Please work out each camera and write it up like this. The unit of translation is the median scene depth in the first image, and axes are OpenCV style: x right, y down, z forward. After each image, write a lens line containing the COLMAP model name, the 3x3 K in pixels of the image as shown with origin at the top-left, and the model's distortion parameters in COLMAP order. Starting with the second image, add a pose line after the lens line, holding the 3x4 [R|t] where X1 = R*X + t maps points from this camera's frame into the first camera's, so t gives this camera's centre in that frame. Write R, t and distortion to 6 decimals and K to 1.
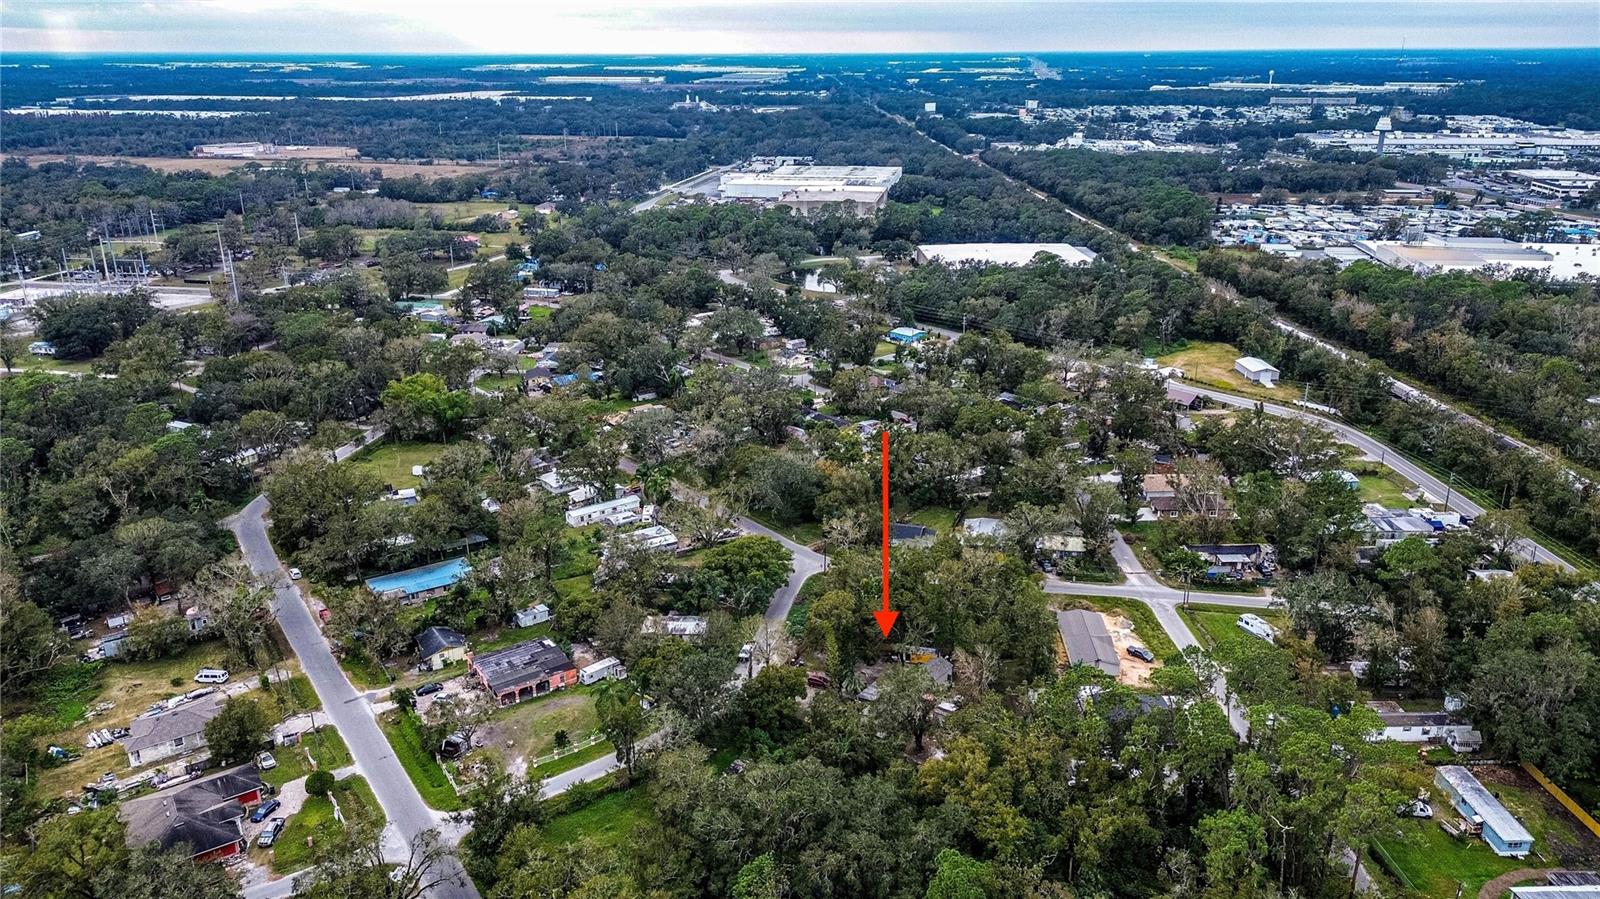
lens RADIAL K [[1122.5, 0, 797.0], [0, 1122.5, 447.6], [0, 0, 1]] dist [0.051196, -0.037451]
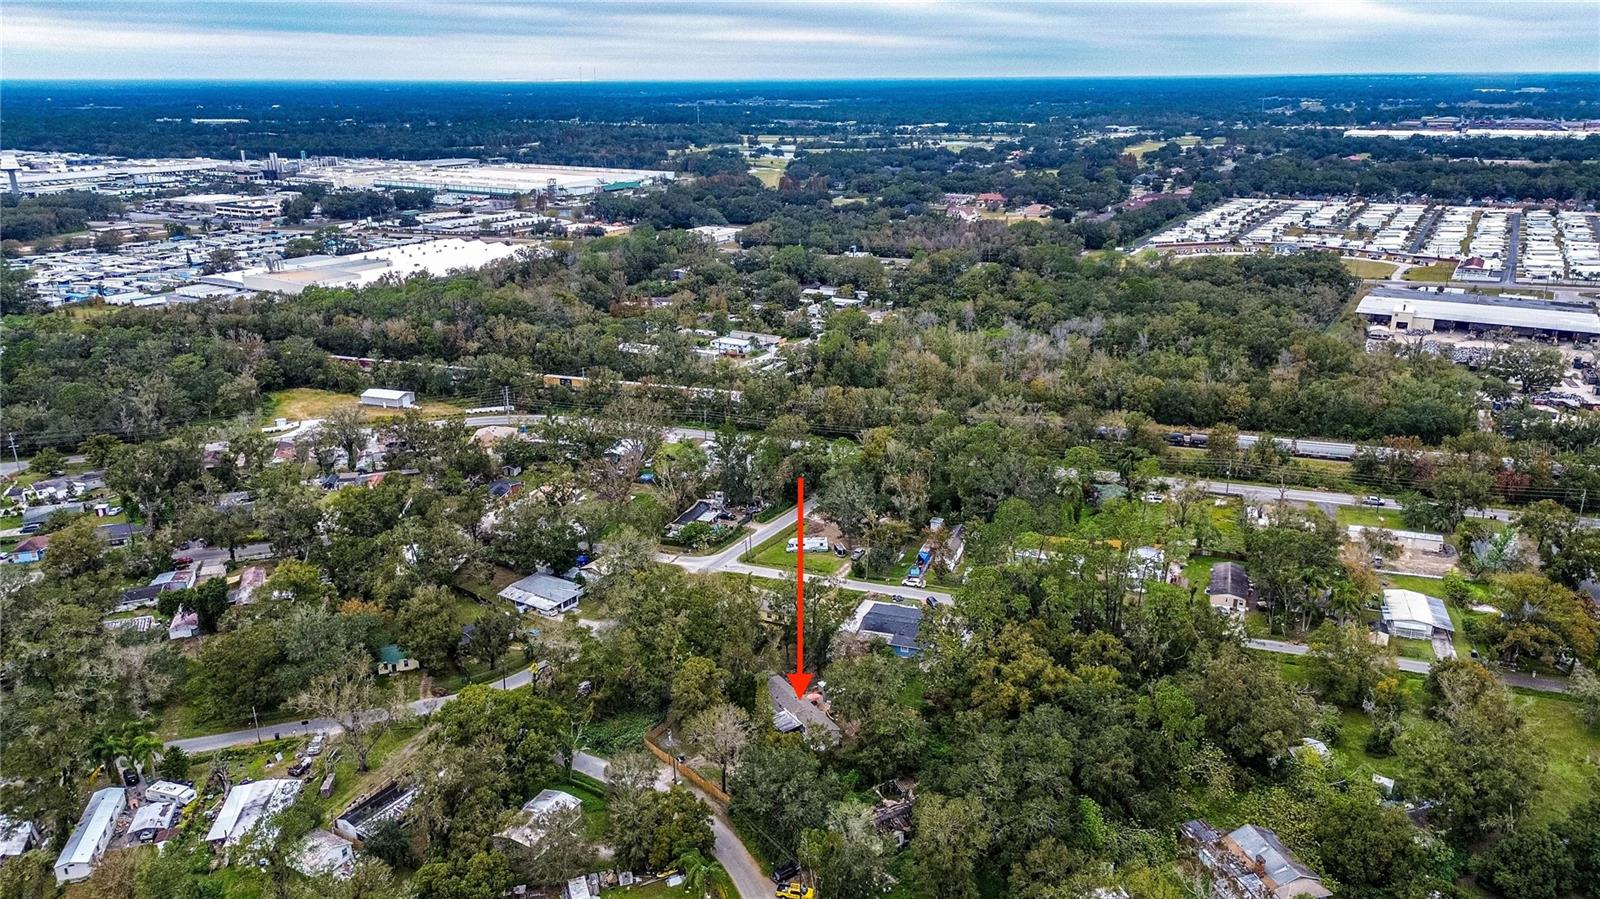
lens RADIAL K [[1122.5, 0, 808.7], [0, 1122.5, 455.4], [0, 0, 1]] dist [0.051196, -0.037451]
pose [[0.356726, -0.293462, 0.886919, -0.261850], [0.311402, 0.932437, 0.183275, -0.063144], [-0.880781, 0.210809, 0.424010, 0.181461]]
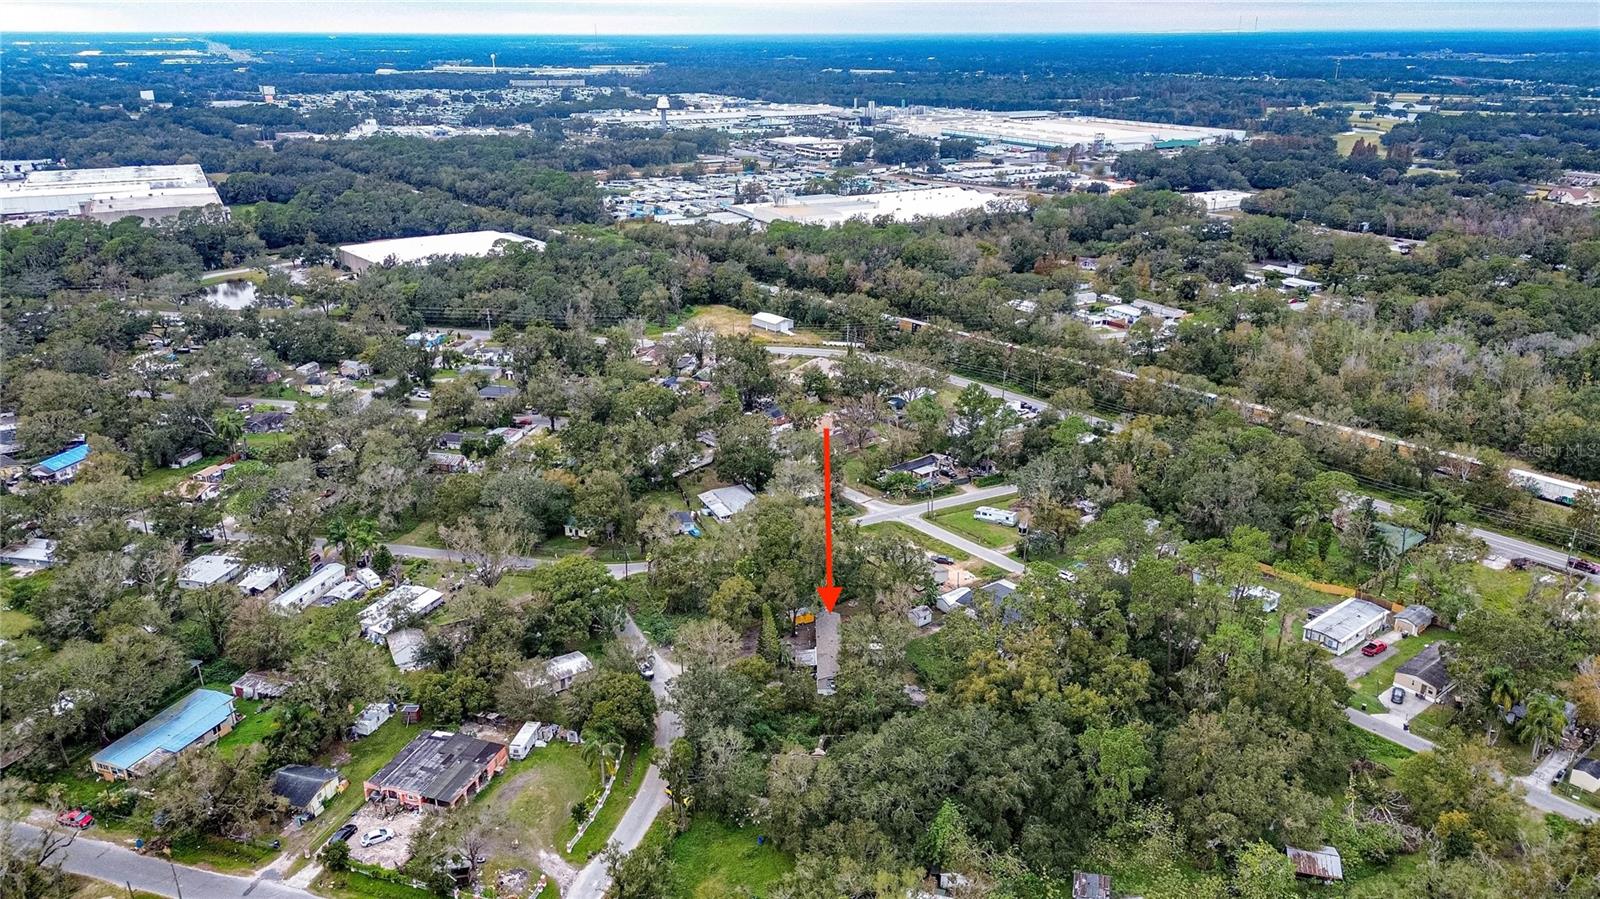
lens RADIAL K [[1122.5, 0, 805.3], [0, 1122.5, 451.9], [0, 0, 1]] dist [0.051196, -0.037451]
pose [[0.789127, -0.211371, 0.576716, -0.173699], [0.201816, 0.976021, 0.081572, -0.018846], [-0.580128, 0.052020, 0.812862, 0.051937]]
